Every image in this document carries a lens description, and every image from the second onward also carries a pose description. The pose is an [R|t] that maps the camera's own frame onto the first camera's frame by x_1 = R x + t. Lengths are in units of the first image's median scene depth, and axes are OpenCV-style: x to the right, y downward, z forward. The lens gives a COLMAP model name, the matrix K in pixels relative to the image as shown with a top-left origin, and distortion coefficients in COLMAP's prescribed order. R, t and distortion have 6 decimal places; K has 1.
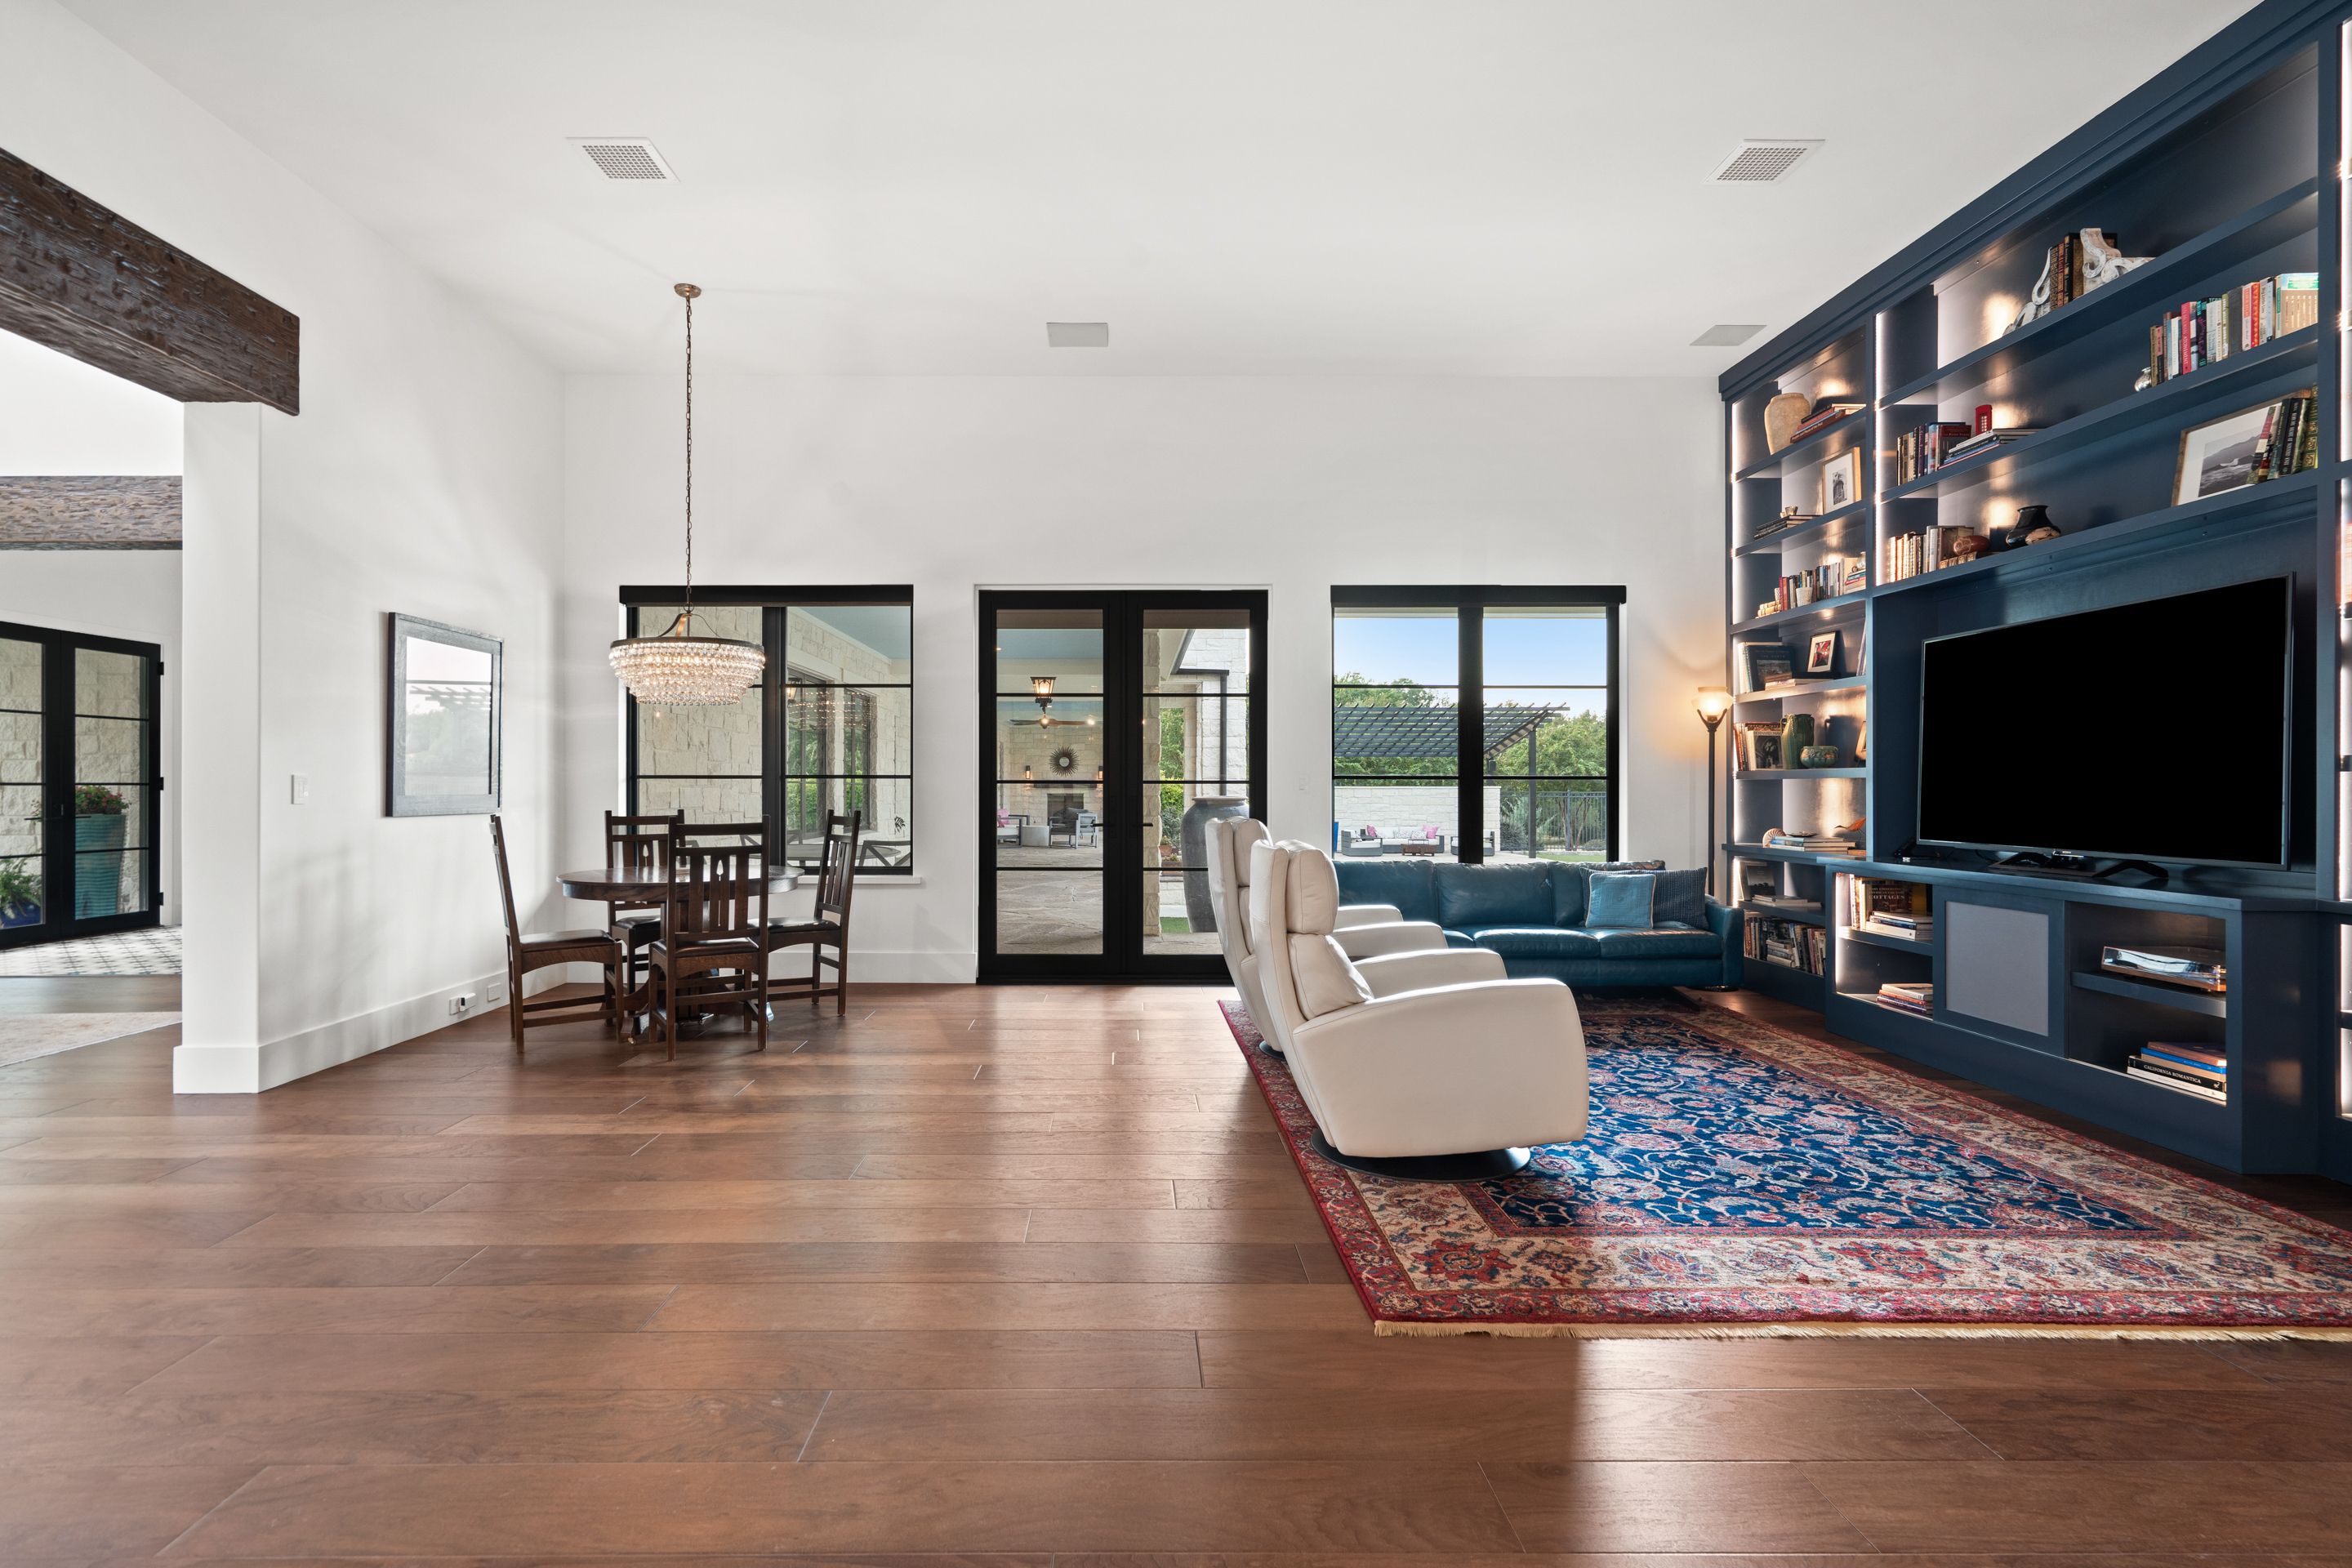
lens RADIAL K [[1134.1, 0, 1125.1], [0, 1134.1, 788.9], [0, 0, 1]] dist [0.002576, 0.000454]
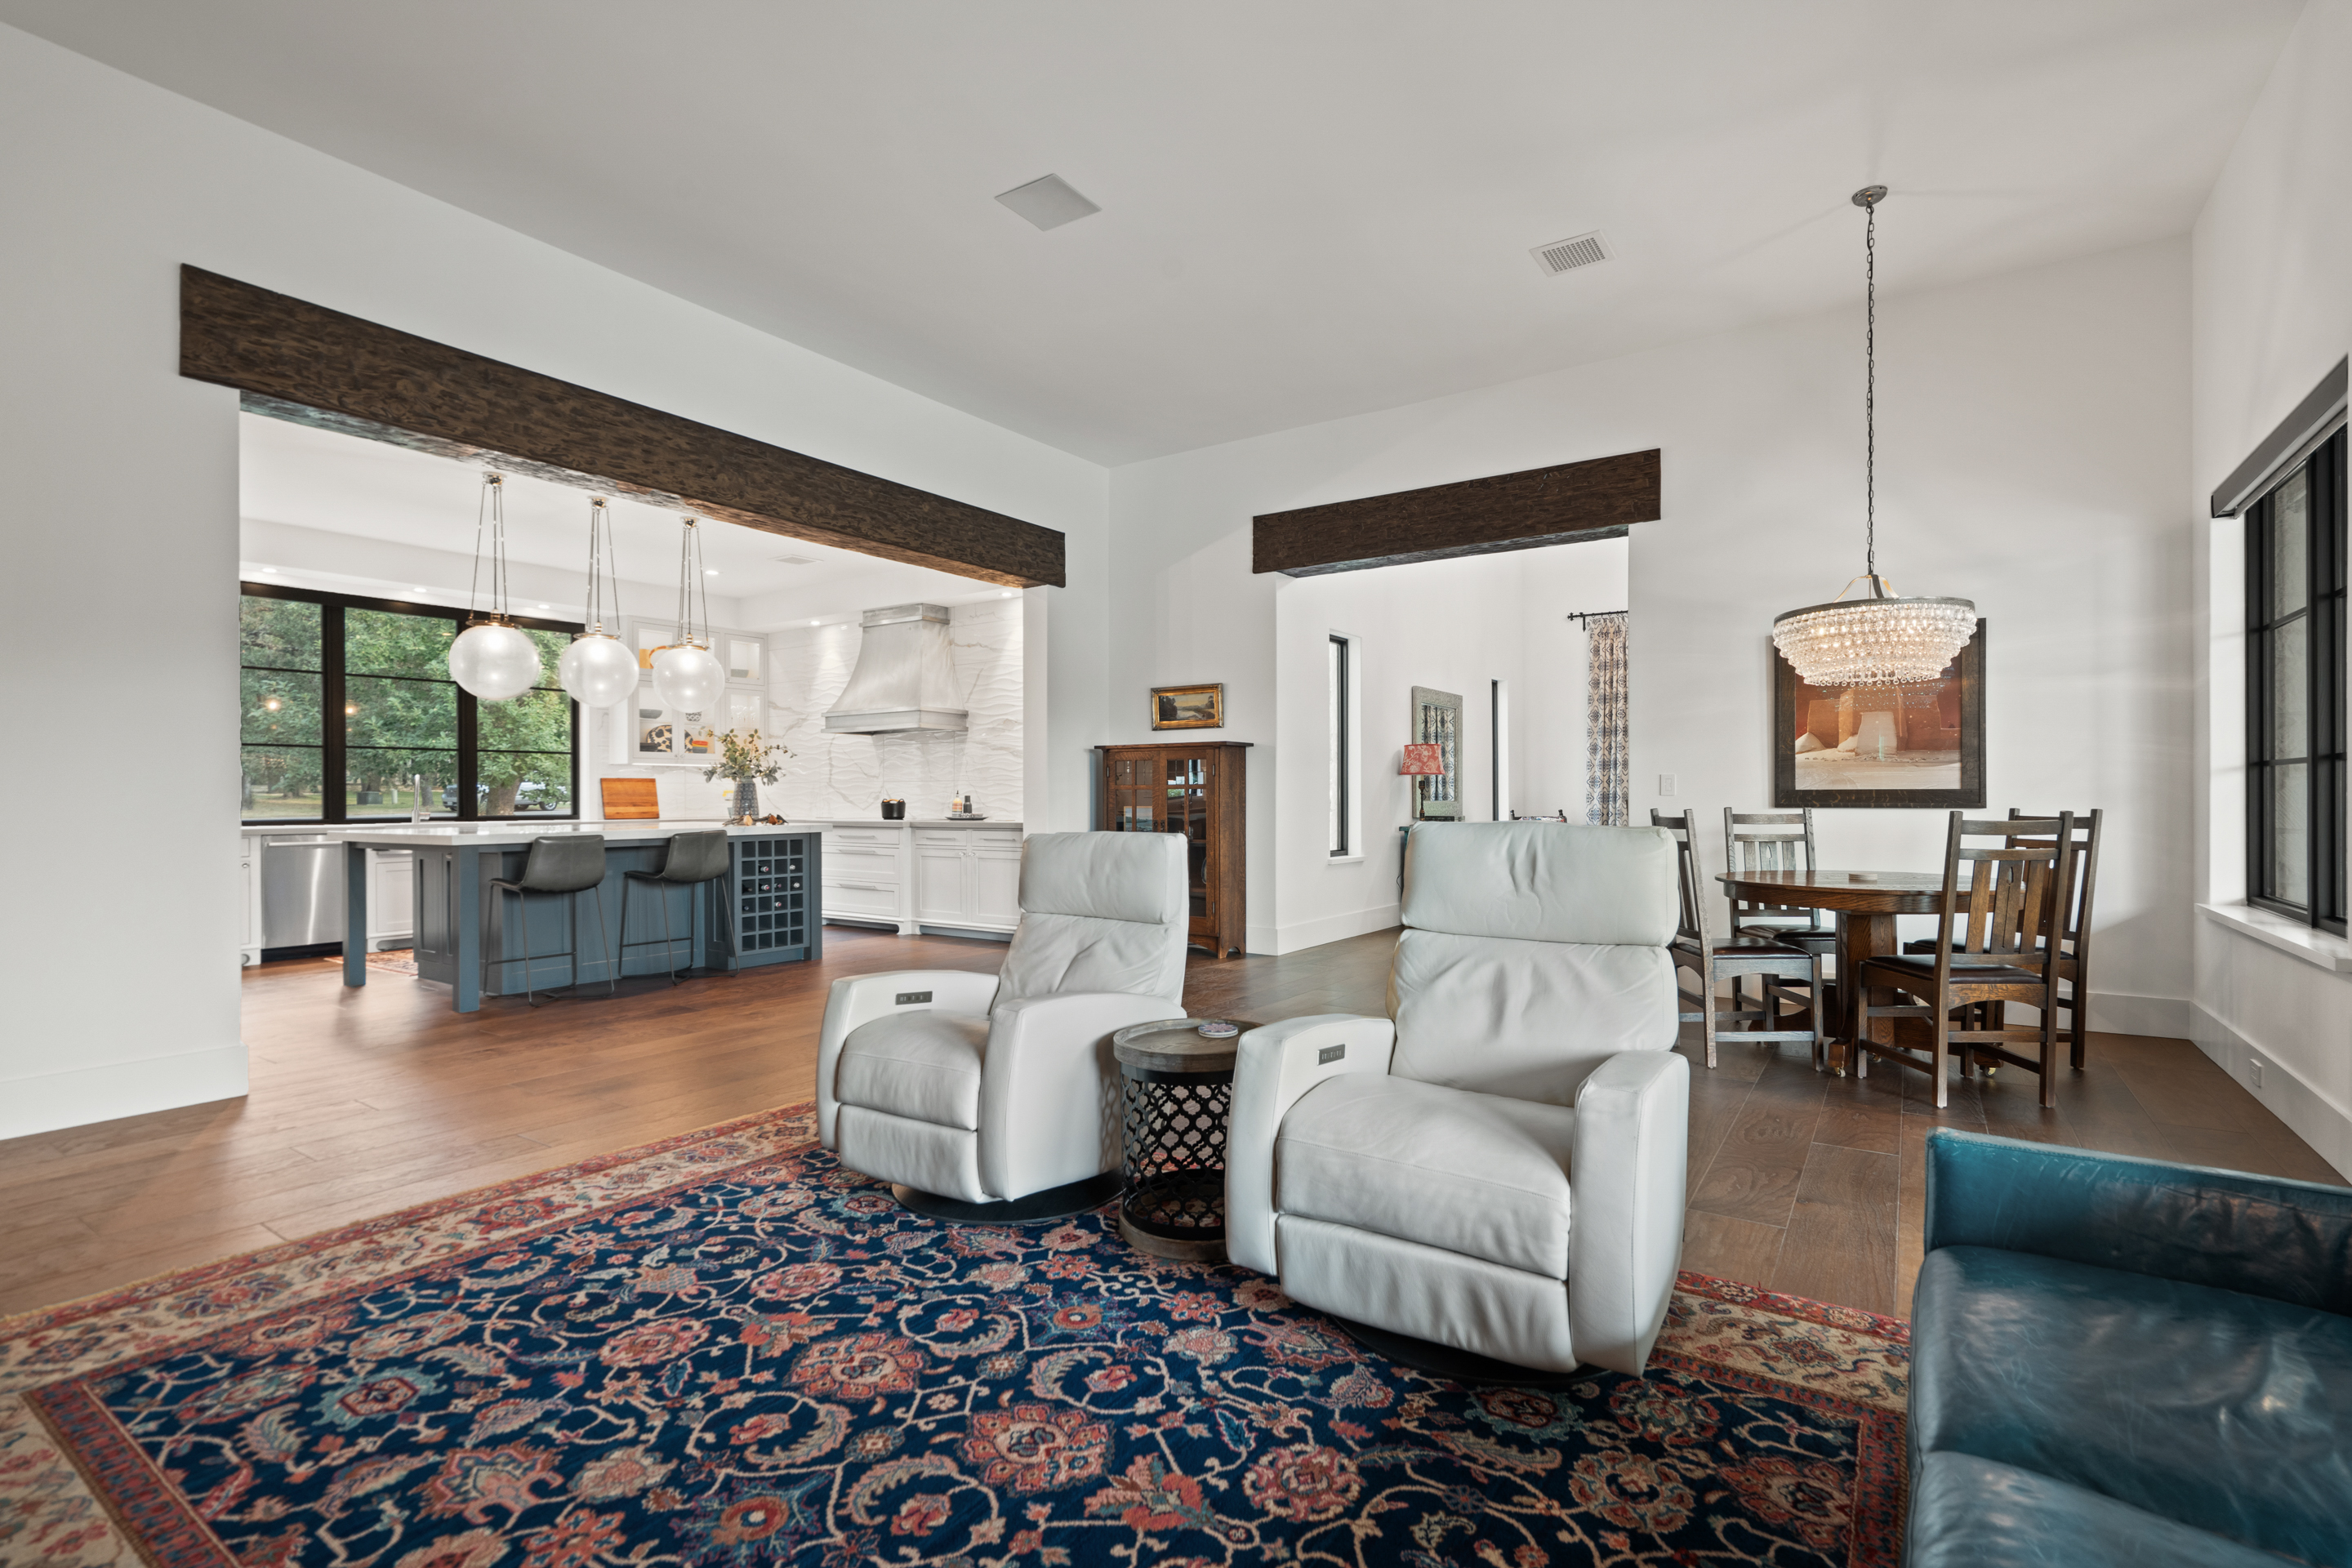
lens RADIAL K [[1081.3, 0, 1182.5], [0, 1081.3, 791.7], [0, 0, 1]] dist [-0.001042, 0.000003]
pose [[-0.566363, -0.001050, -0.824155, 0.709327], [0.000321, 0.999999, -0.001494, 0.011686], [0.824156, -0.001111, -0.566362, 1.277428]]
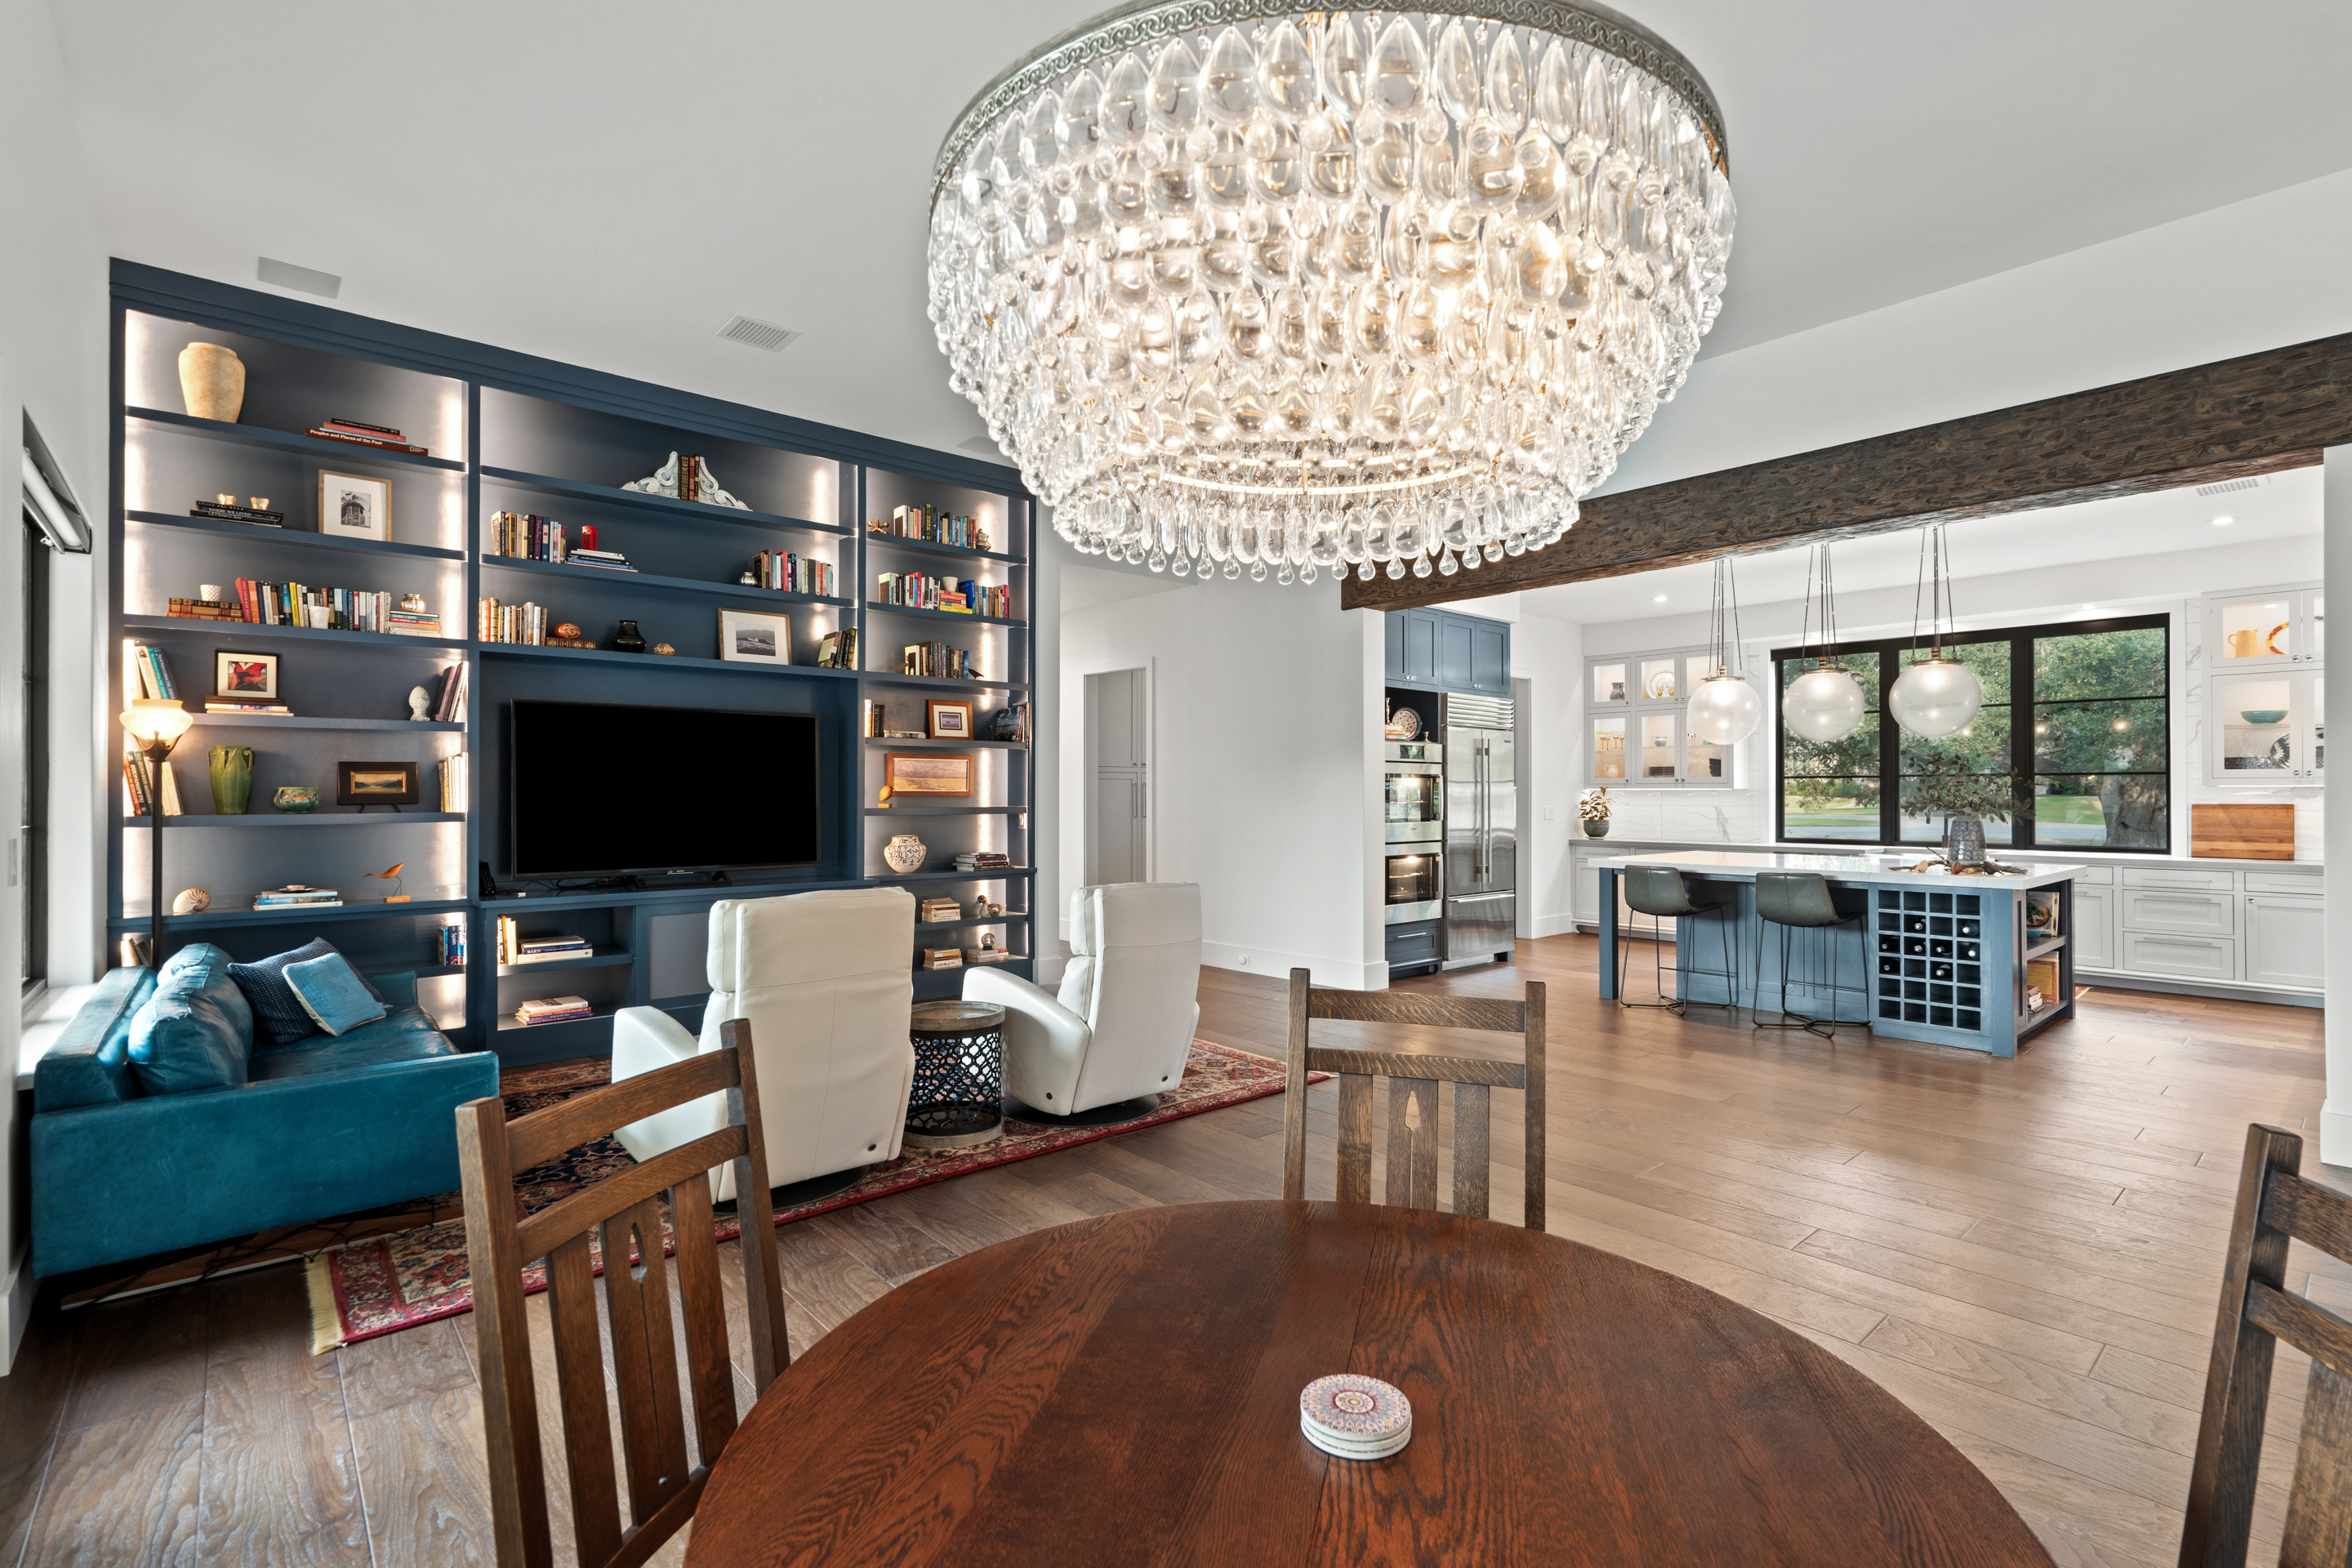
lens RADIAL K [[1067.3, 0, 1189.2], [0, 1067.3, 784.7], [0, 0, 1]] dist [0.000203, -0.000086]
pose [[-0.661083, 0.006940, 0.750280, -0.624633], [0.003095, 0.999974, -0.006523, -0.043346], [-0.750306, -0.001990, -0.661088, 1.396629]]
